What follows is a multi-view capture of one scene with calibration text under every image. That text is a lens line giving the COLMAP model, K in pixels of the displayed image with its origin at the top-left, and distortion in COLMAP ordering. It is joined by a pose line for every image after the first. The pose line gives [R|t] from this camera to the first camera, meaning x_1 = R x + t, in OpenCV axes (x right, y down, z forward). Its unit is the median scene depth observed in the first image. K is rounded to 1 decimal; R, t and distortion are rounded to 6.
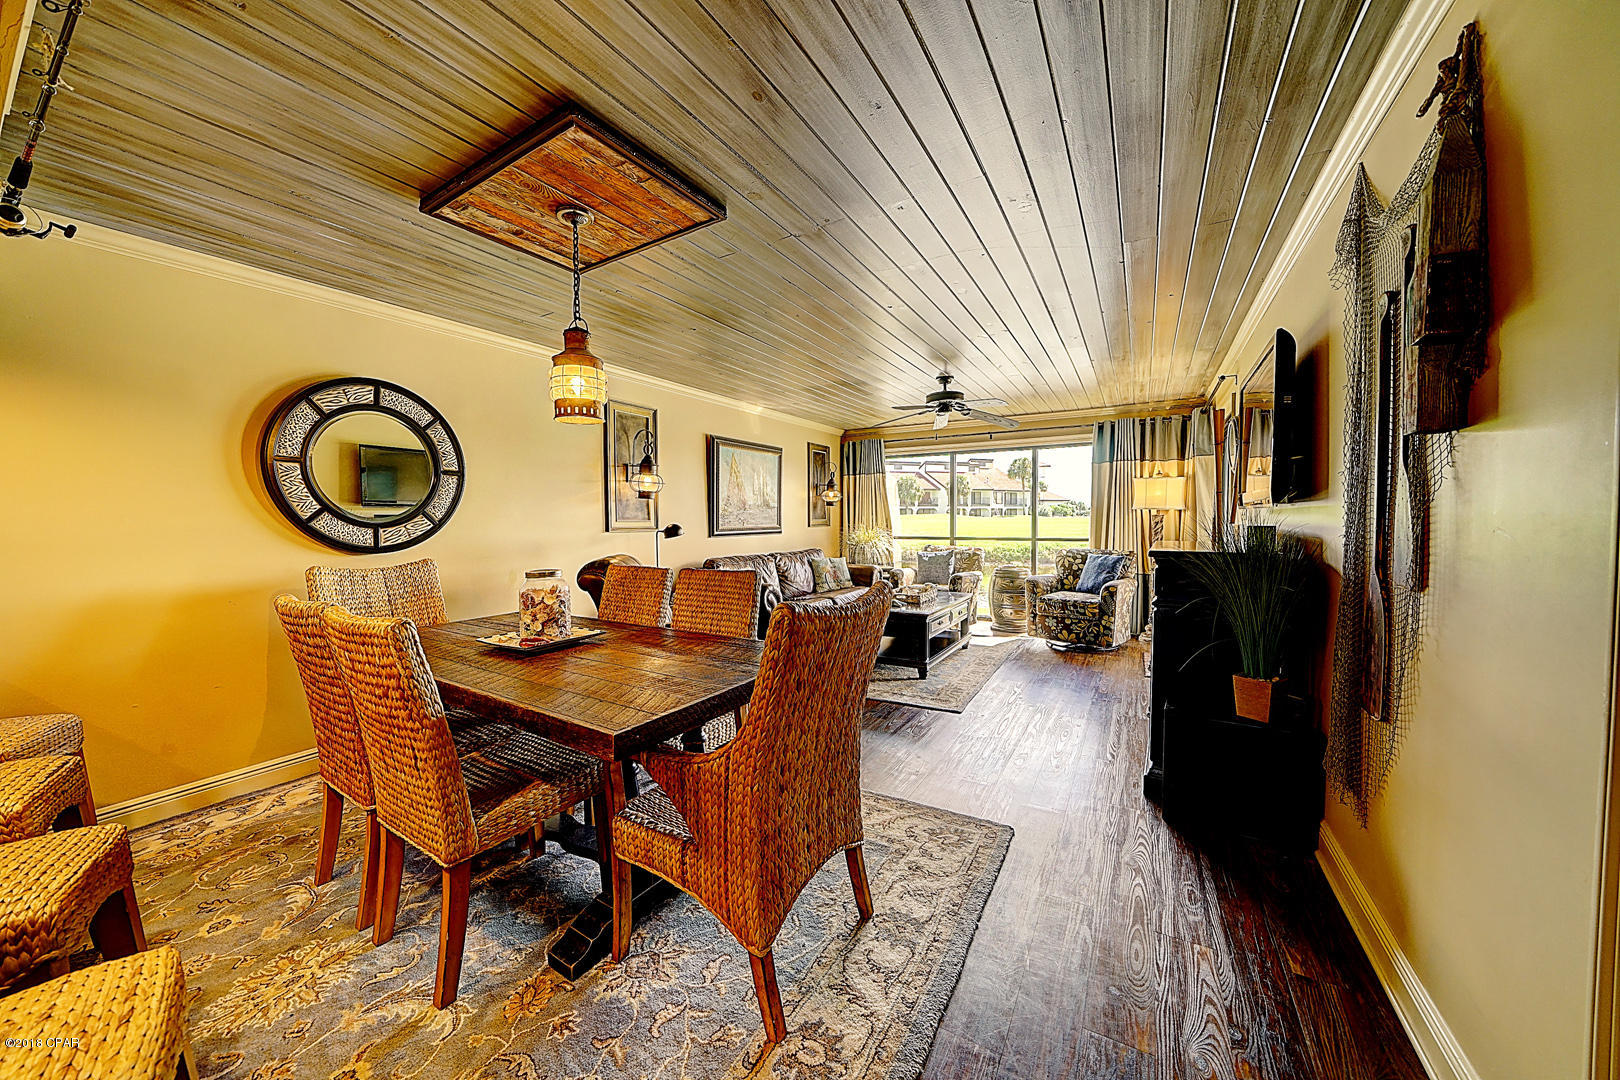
lens RADIAL K [[561.9, 0, 809.1], [0, 561.9, 540.4], [0, 0, 1]] dist [-0.024366, 0.001808]
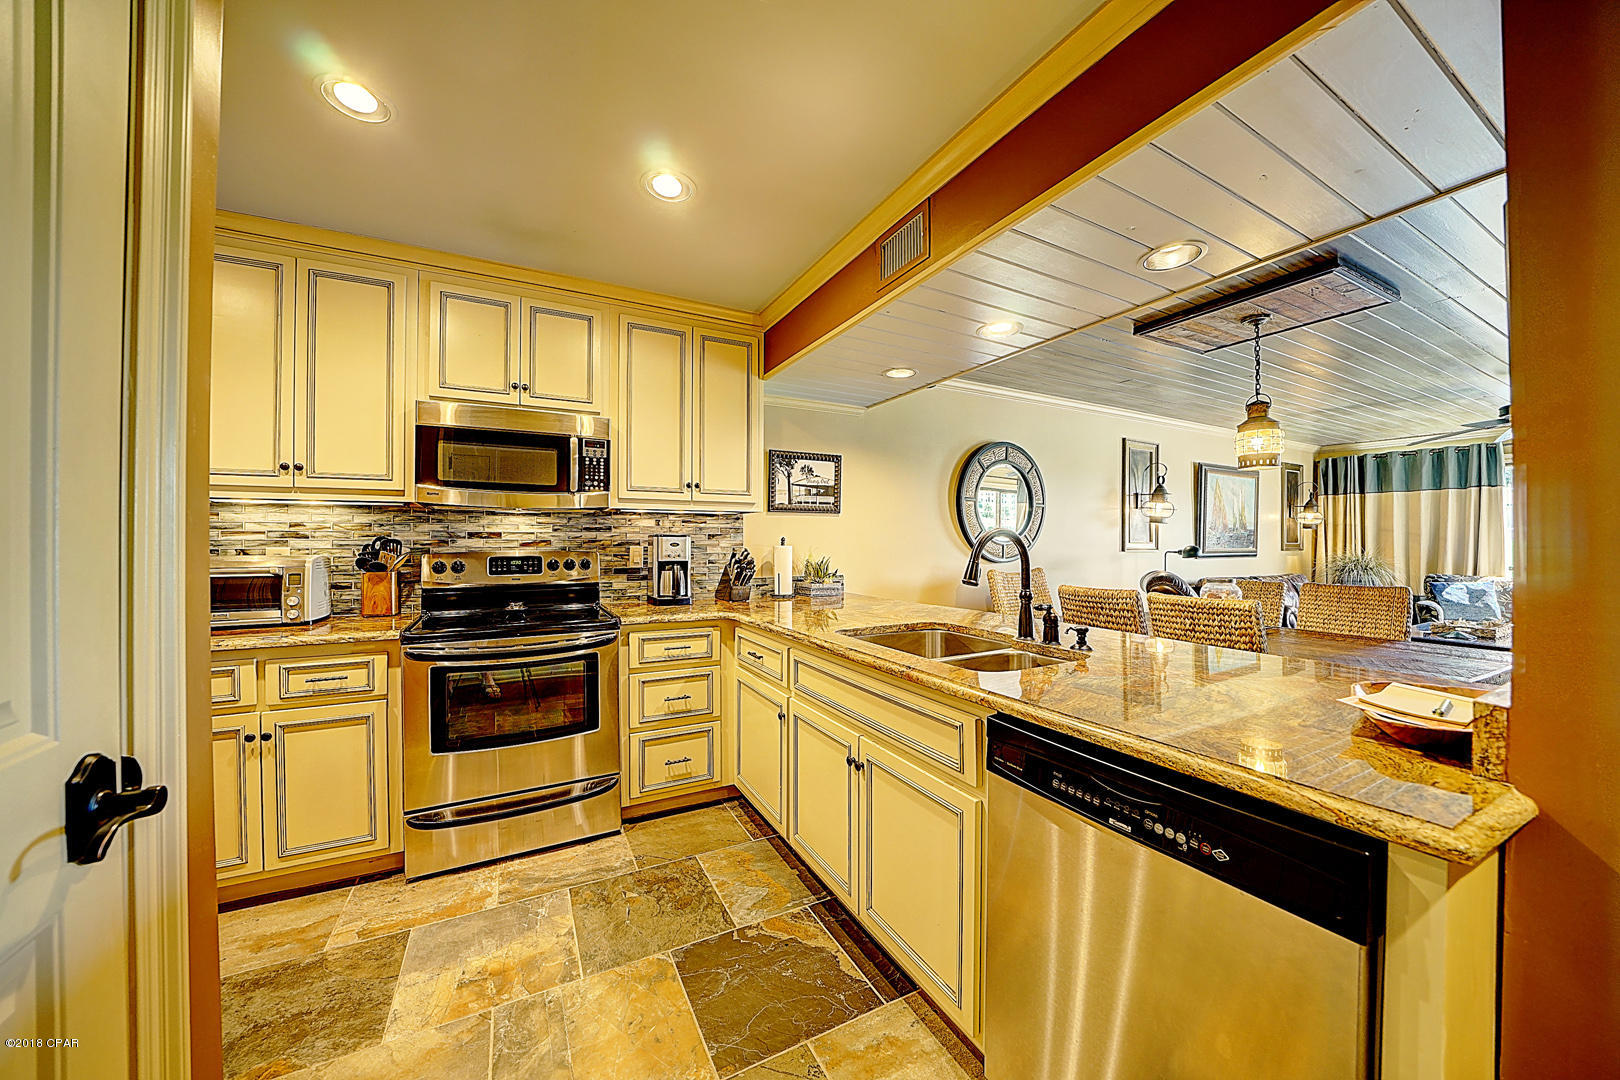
lens RADIAL K [[561.9, 0, 807.2], [0, 561.9, 538.4], [0, 0, 1]] dist [-0.024366, 0.001808]
pose [[0.852672, 0.010940, -0.522333, -0.292184], [-0.031762, 0.999017, -0.030924, 0.014202], [0.521481, 0.042958, 0.852181, -0.321122]]
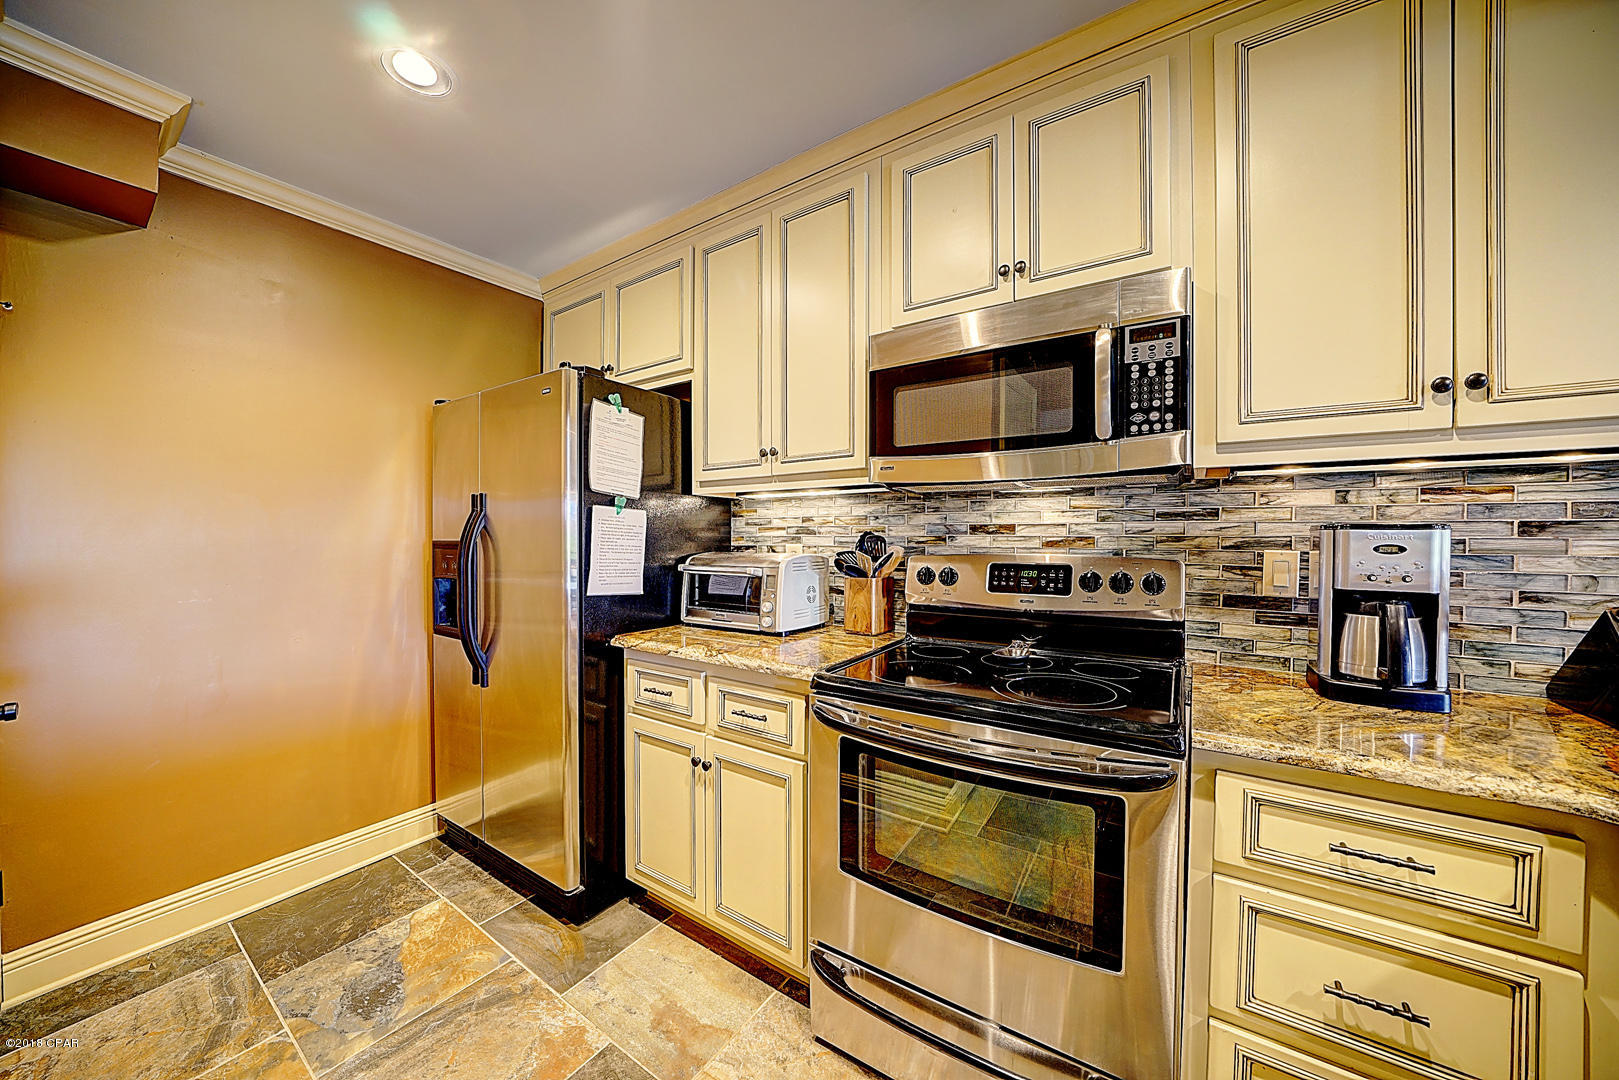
lens RADIAL K [[561.6, 0, 810.1], [0, 561.6, 541.3], [0, 0, 1]] dist [-0.024366, 0.001808]
pose [[-0.062135, 0.022187, -0.997821, -0.495016], [-0.039712, 0.998906, 0.024684, 0.007311], [0.997277, 0.041160, -0.061186, -0.098759]]
